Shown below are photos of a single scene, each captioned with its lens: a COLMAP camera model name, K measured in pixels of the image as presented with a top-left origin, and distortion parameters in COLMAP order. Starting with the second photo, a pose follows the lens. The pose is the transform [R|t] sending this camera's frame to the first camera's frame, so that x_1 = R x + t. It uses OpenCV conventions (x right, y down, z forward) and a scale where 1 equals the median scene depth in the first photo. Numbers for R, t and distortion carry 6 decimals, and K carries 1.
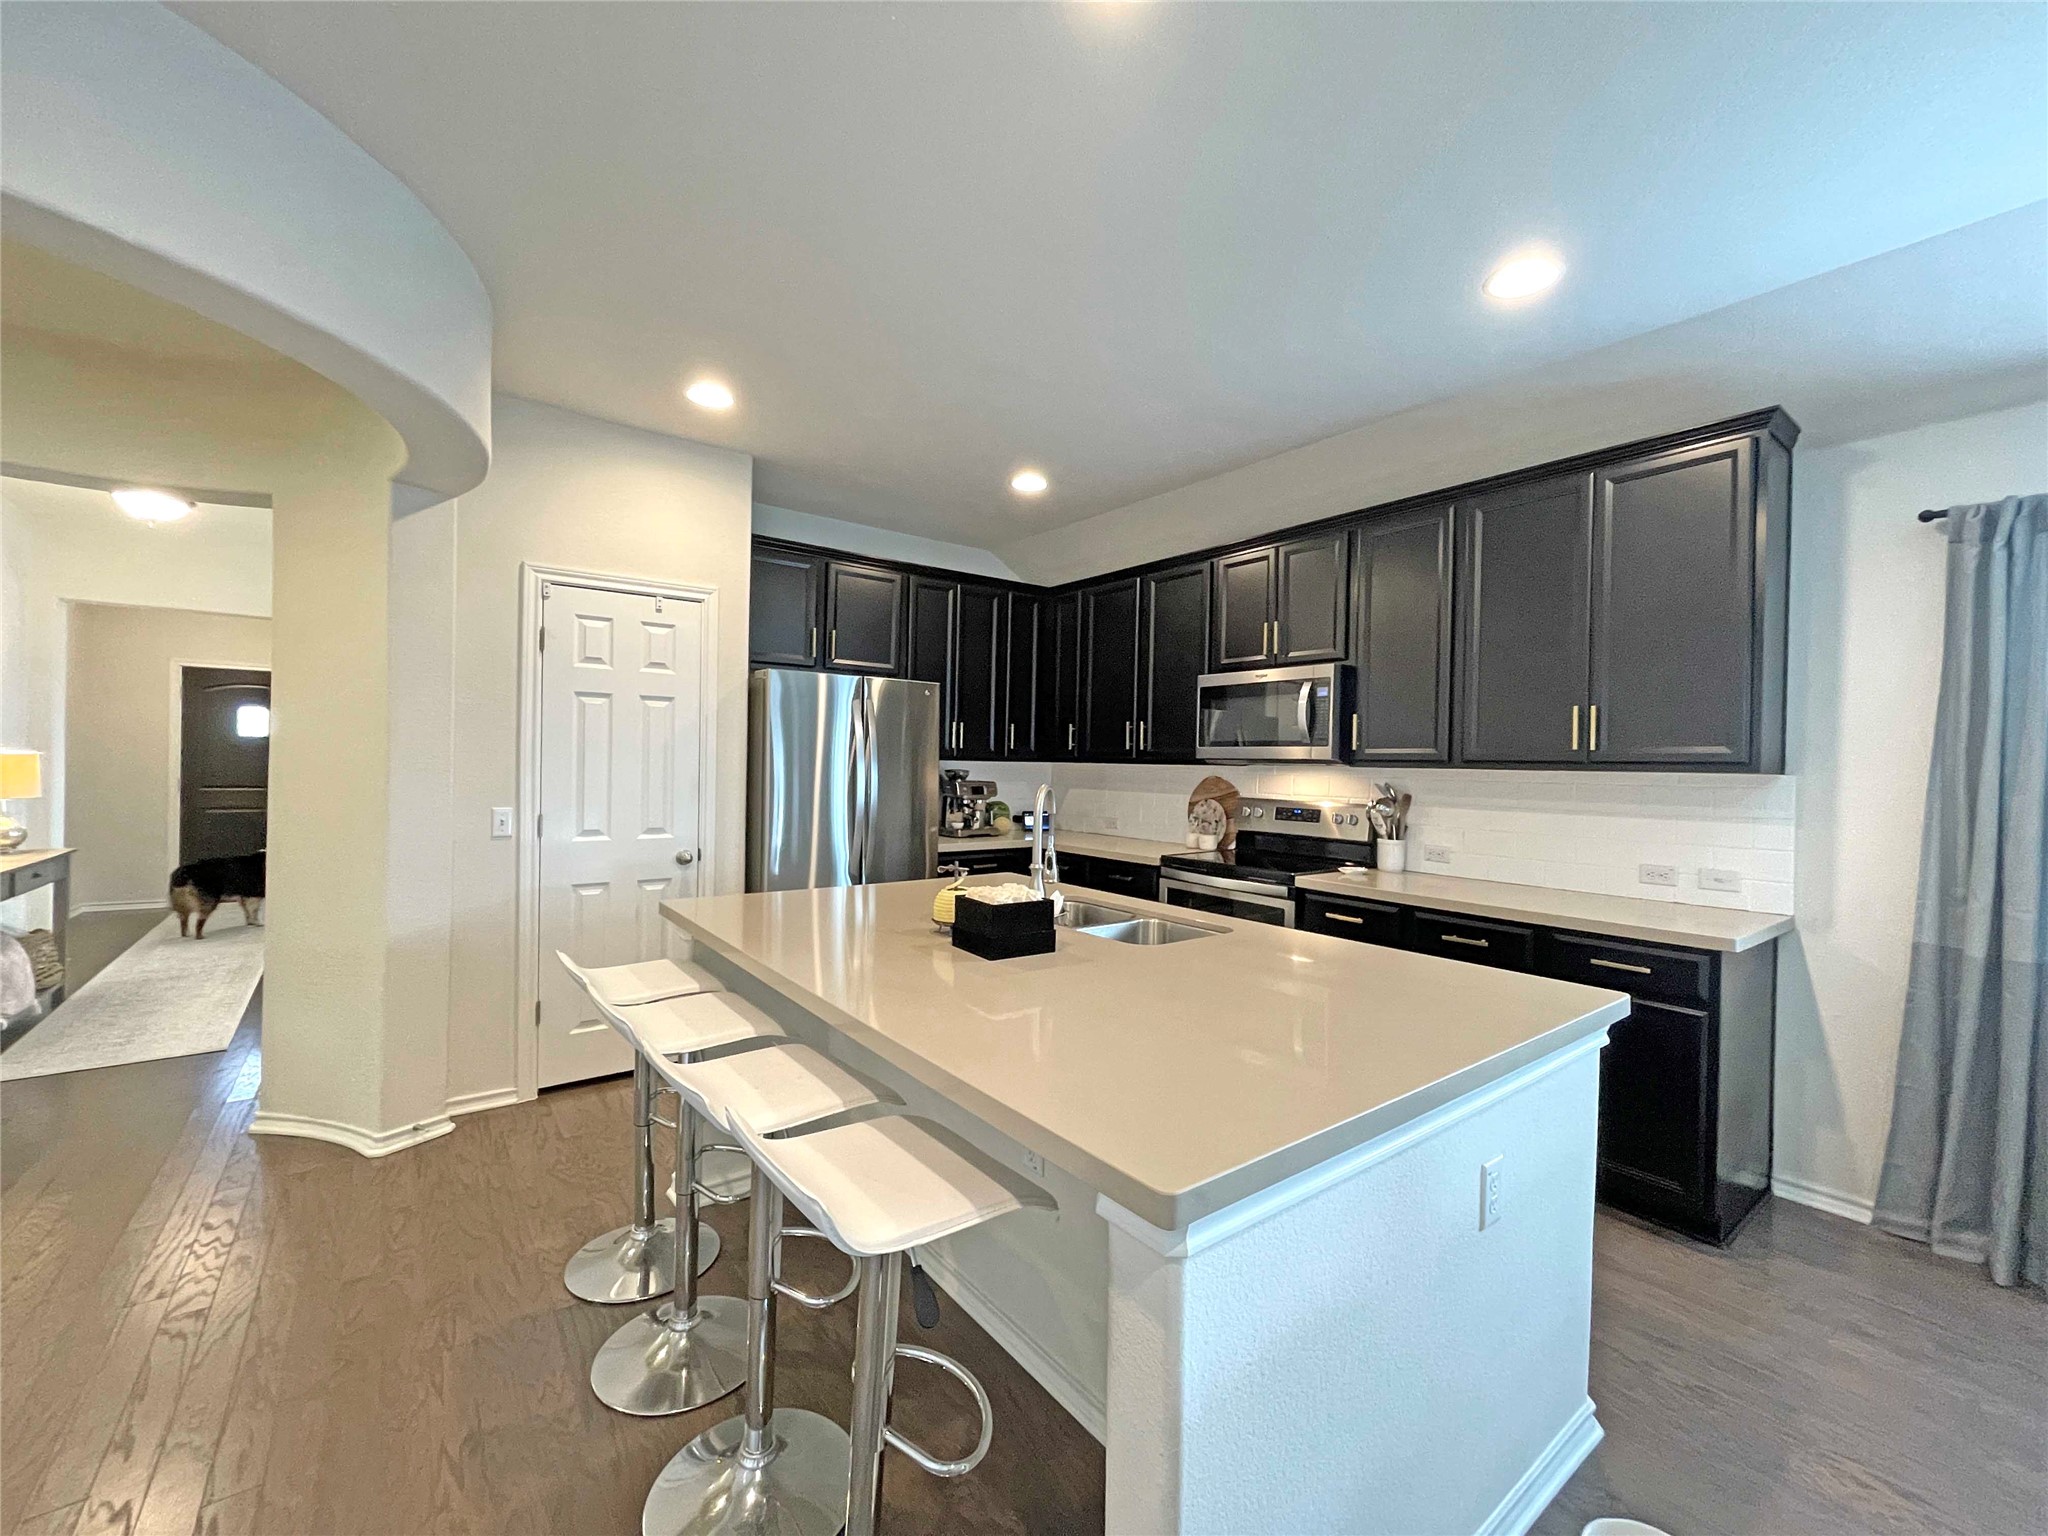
lens RADIAL K [[826.3, 0, 1024.0], [0, 826.3, 768.0], [0, 0, 1]] dist [0.002061, 0.000151]
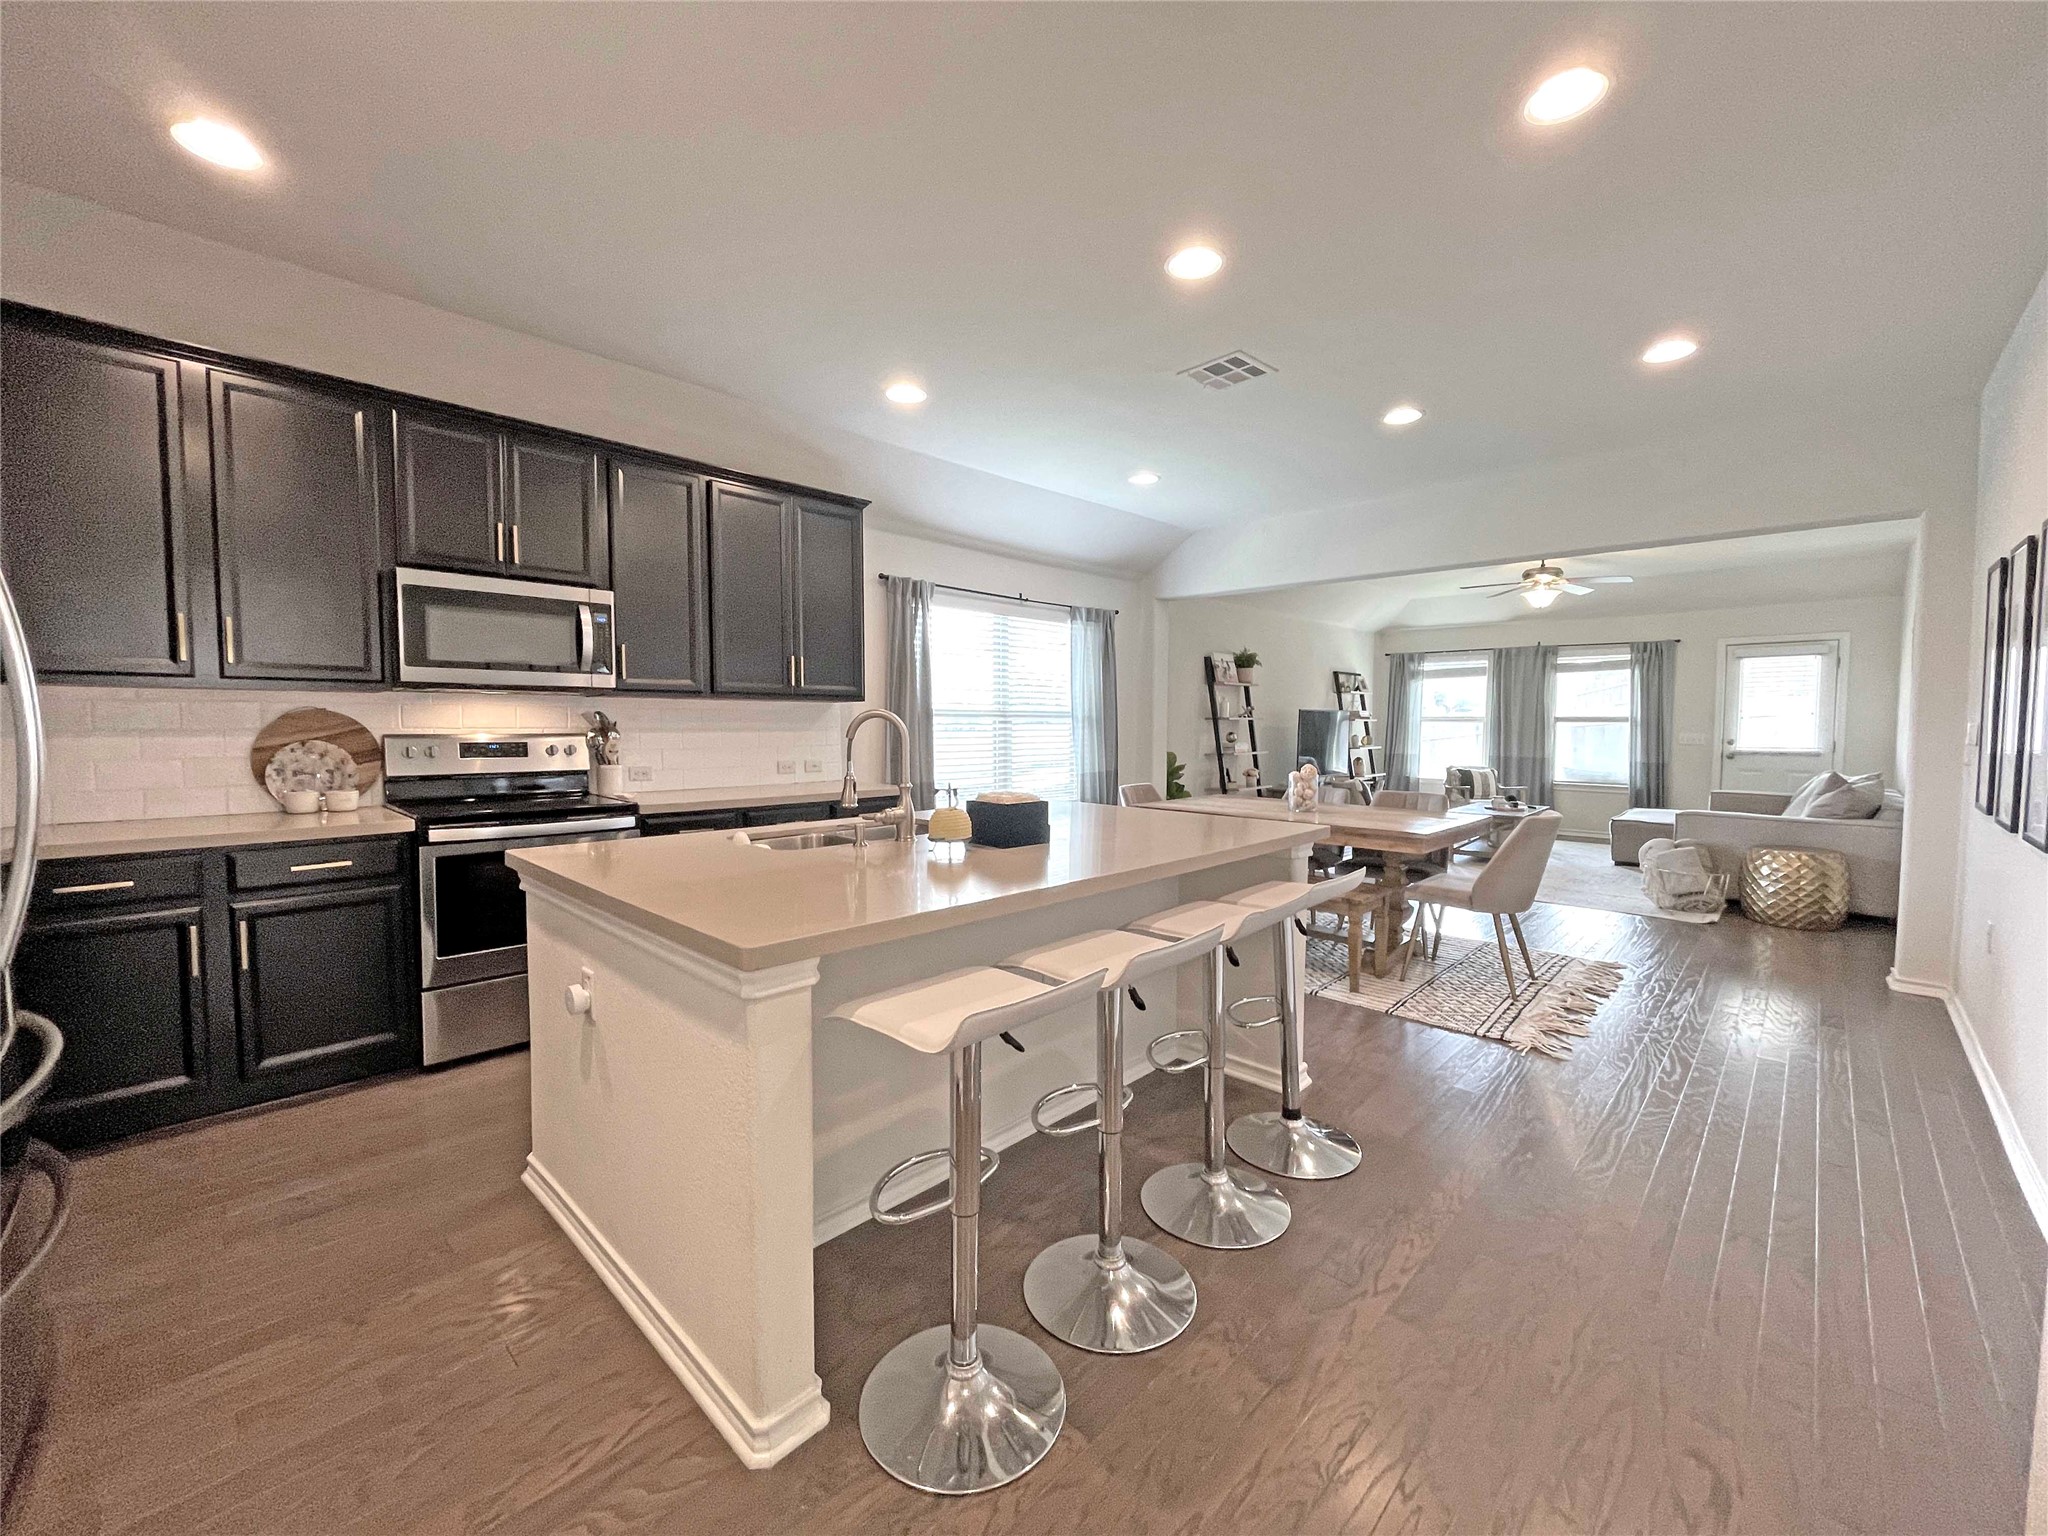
lens RADIAL K [[826.3, 0, 1024.0], [0, 826.3, 768.0], [0, 0, 1]] dist [0.002061, 0.000151]
pose [[-0.153283, -0.070958, 0.985631, -0.619463], [0.001802, 0.997397, 0.072085, 0.013456], [-0.988181, 0.012825, -0.152756, 0.582371]]
